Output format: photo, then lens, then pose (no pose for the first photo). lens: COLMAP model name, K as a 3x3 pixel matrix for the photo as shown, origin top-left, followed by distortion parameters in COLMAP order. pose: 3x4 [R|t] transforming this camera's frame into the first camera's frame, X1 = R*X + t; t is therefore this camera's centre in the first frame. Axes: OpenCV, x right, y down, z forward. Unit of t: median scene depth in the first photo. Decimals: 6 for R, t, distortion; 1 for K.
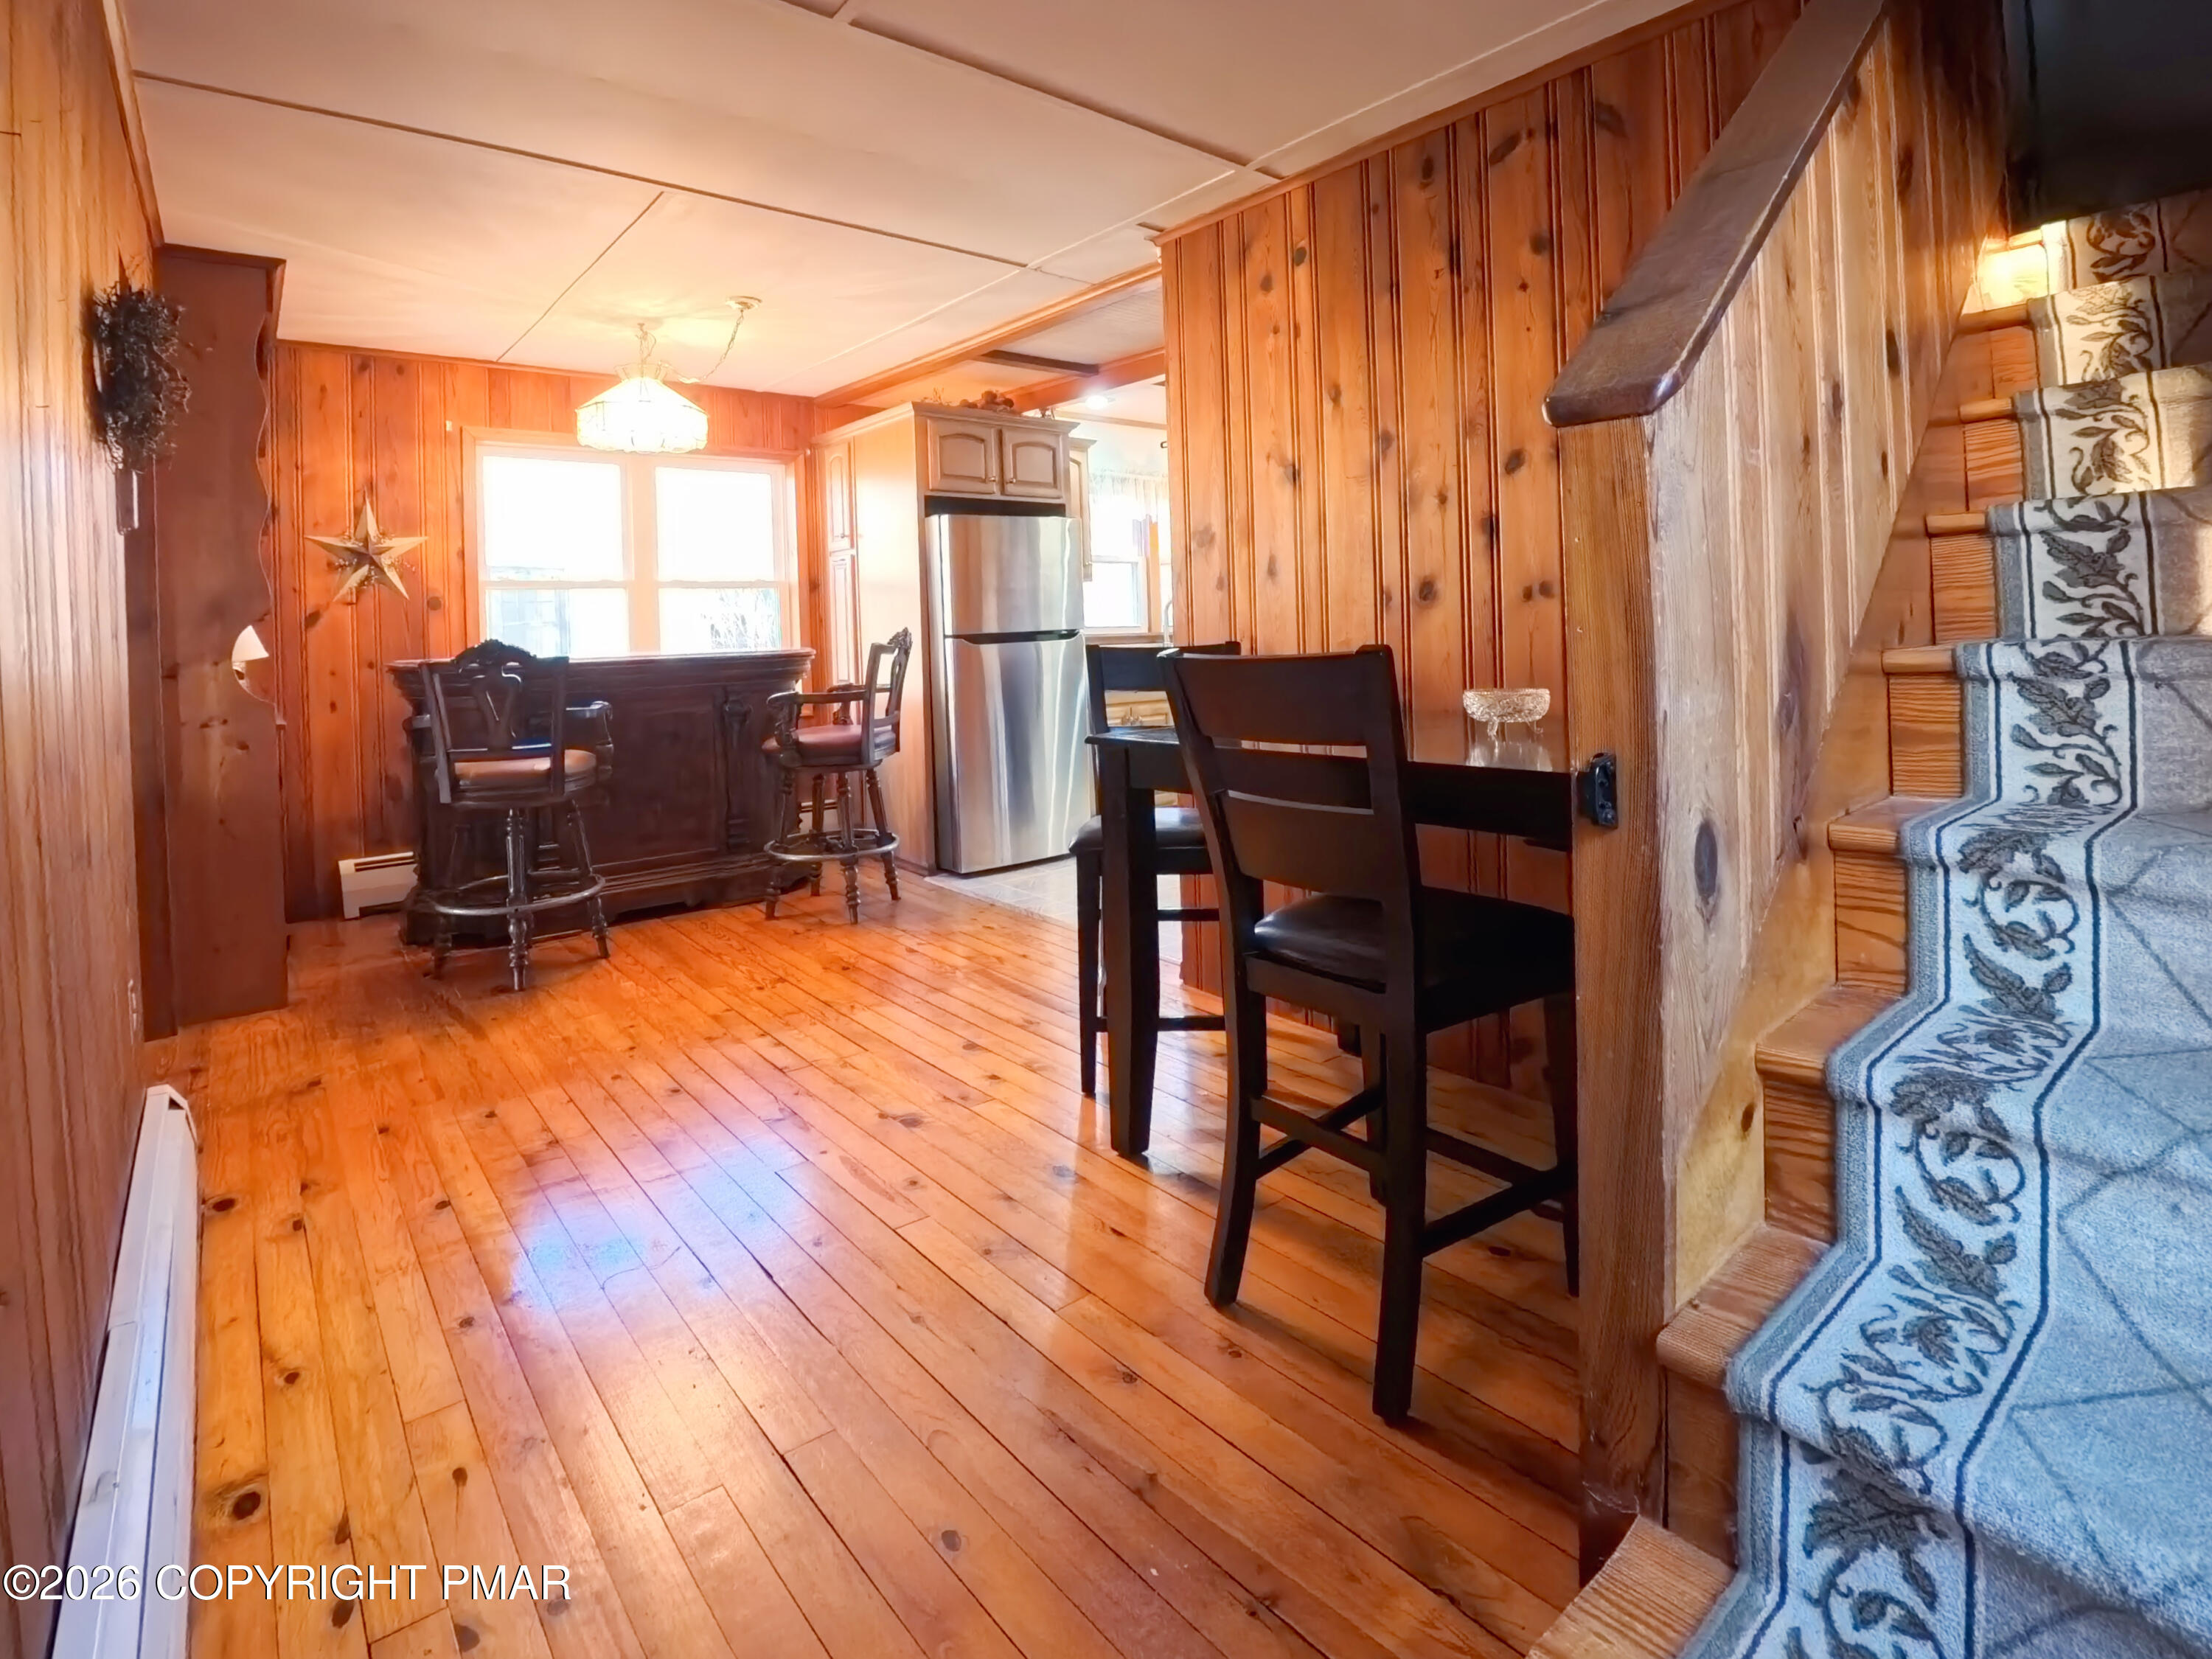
lens RADIAL K [[936.9, 0, 1107.5], [0, 936.9, 828.3], [0, 0, 1]] dist [-0.044957, 0.003334]
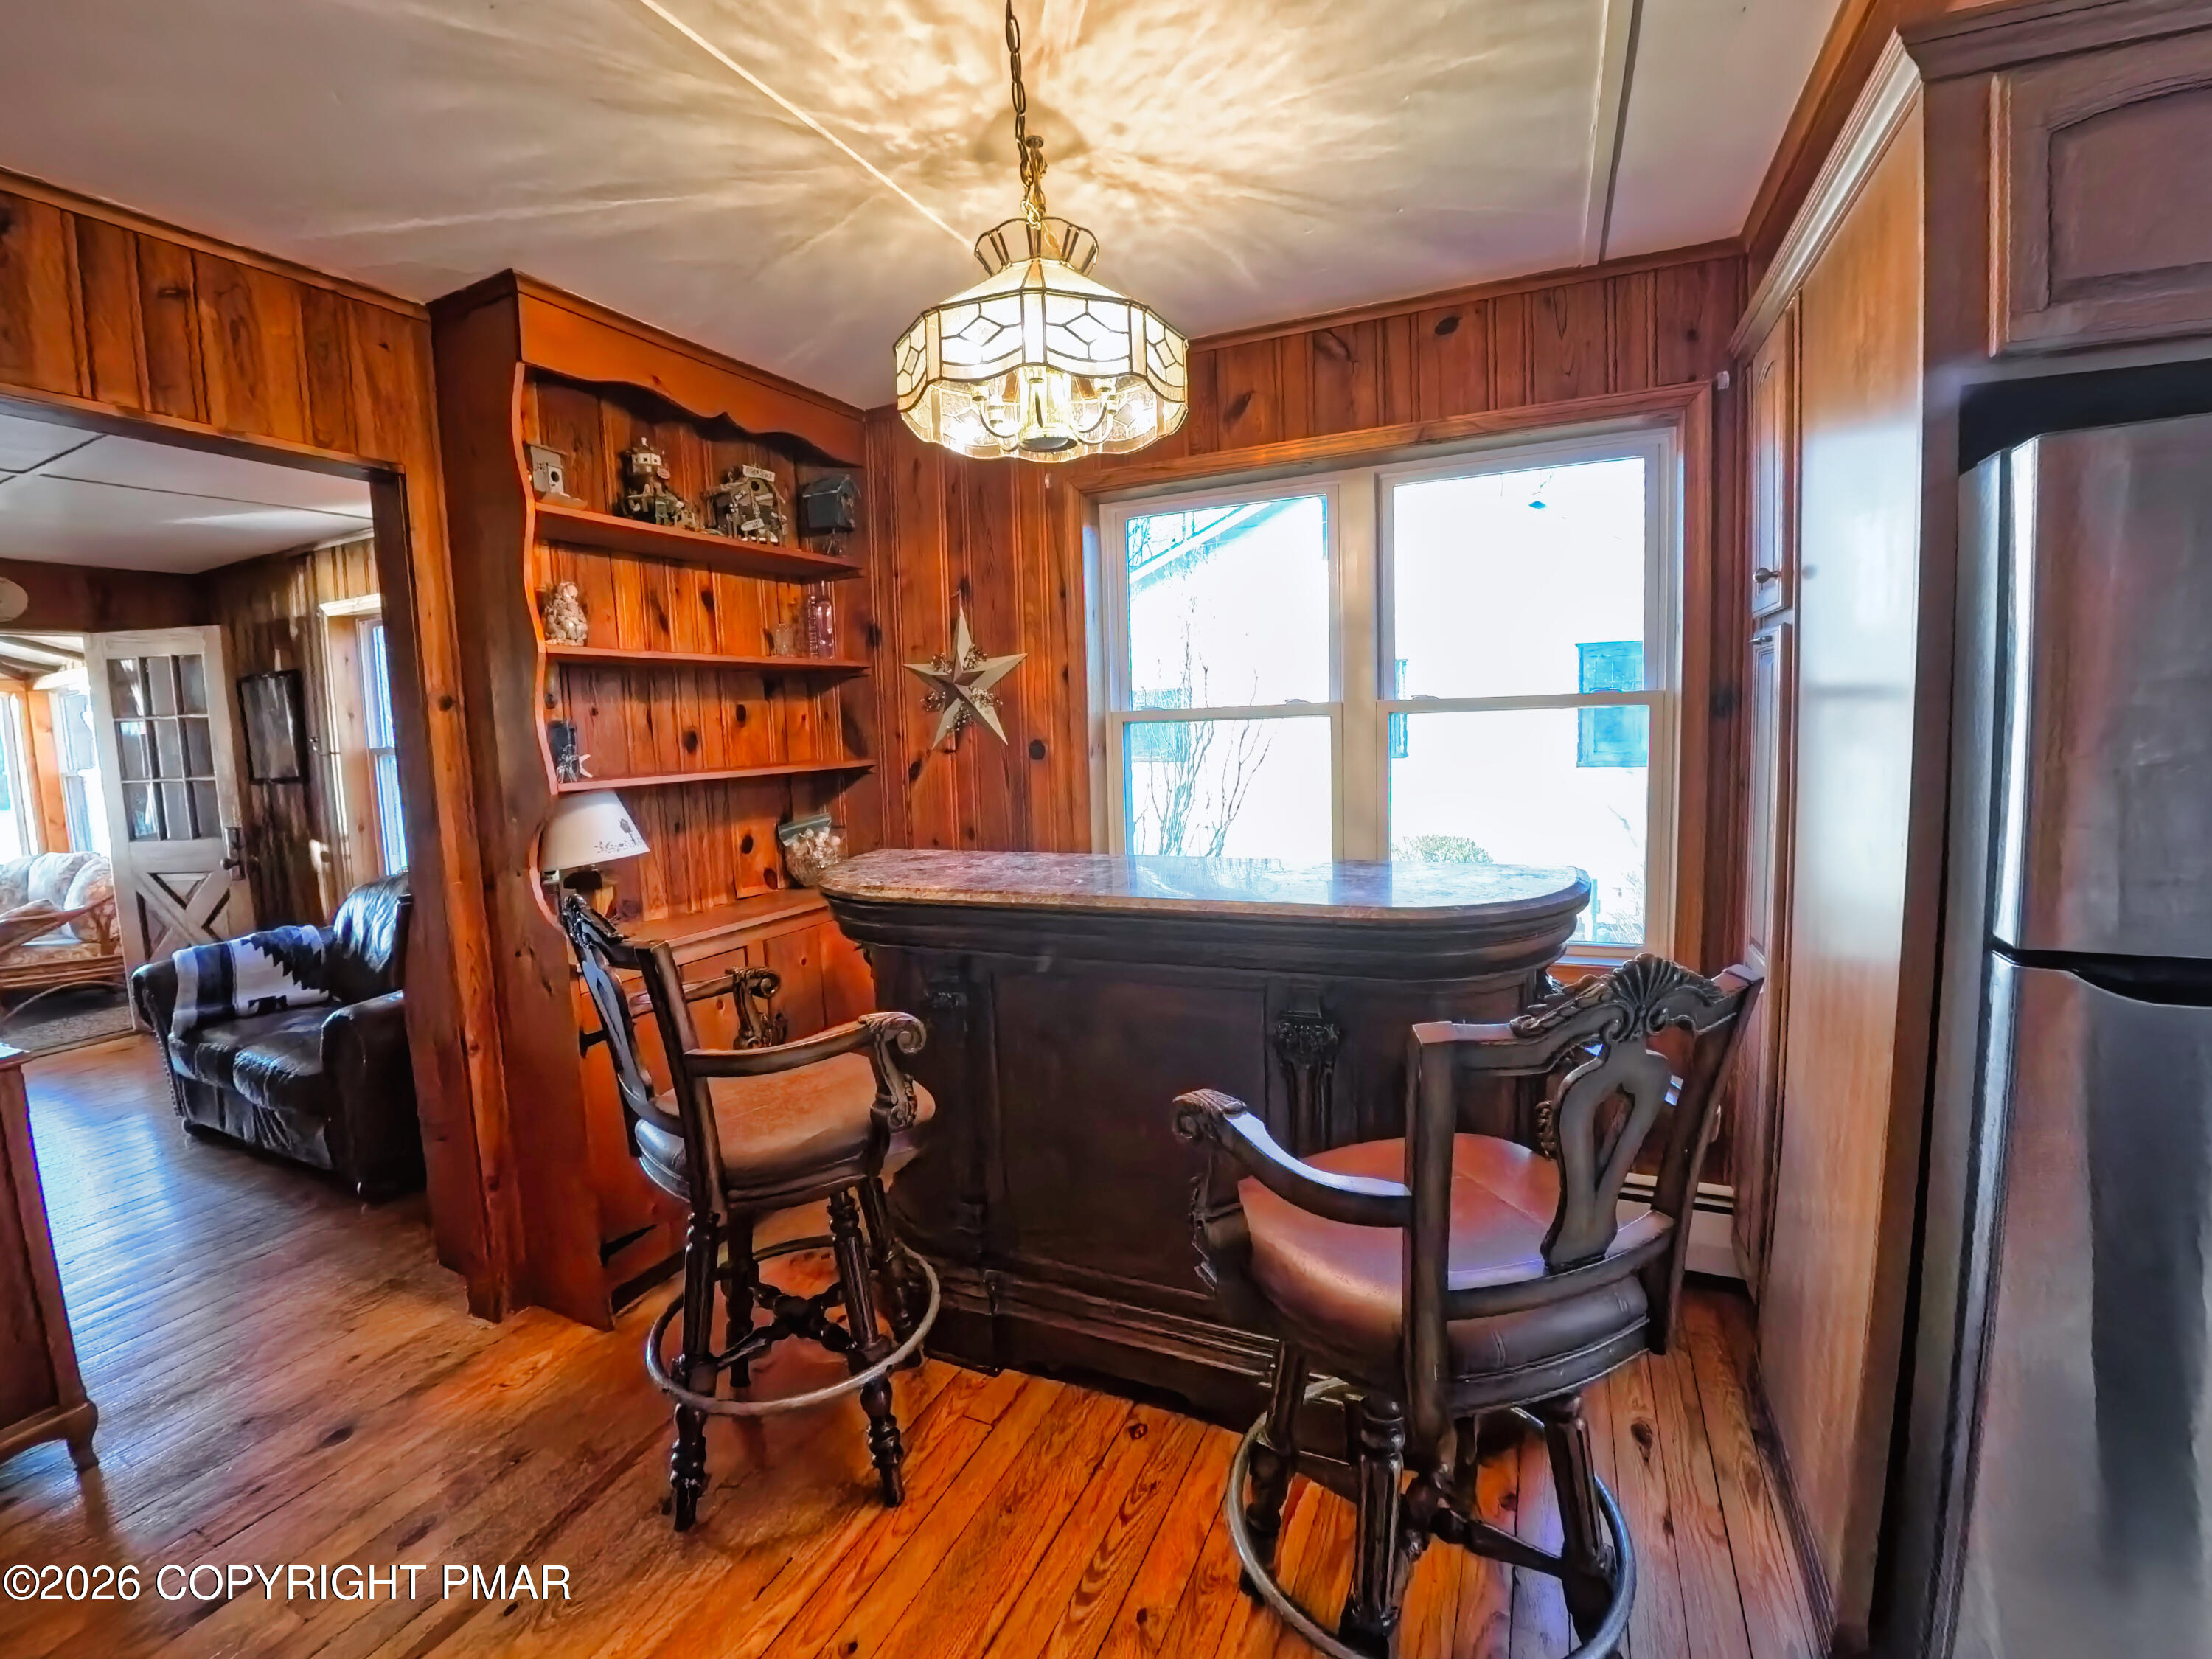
lens RADIAL K [[1006.3, 0, 1093.5], [0, 1006.3, 828.4], [0, 0, 1]] dist [-0.038956, -0.000600]
pose [[0.443187, 0.093081, -0.891584, -0.058034], [-0.168287, 0.985550, 0.019239, -0.219947], [0.880491, 0.141515, 0.452447, 0.741535]]
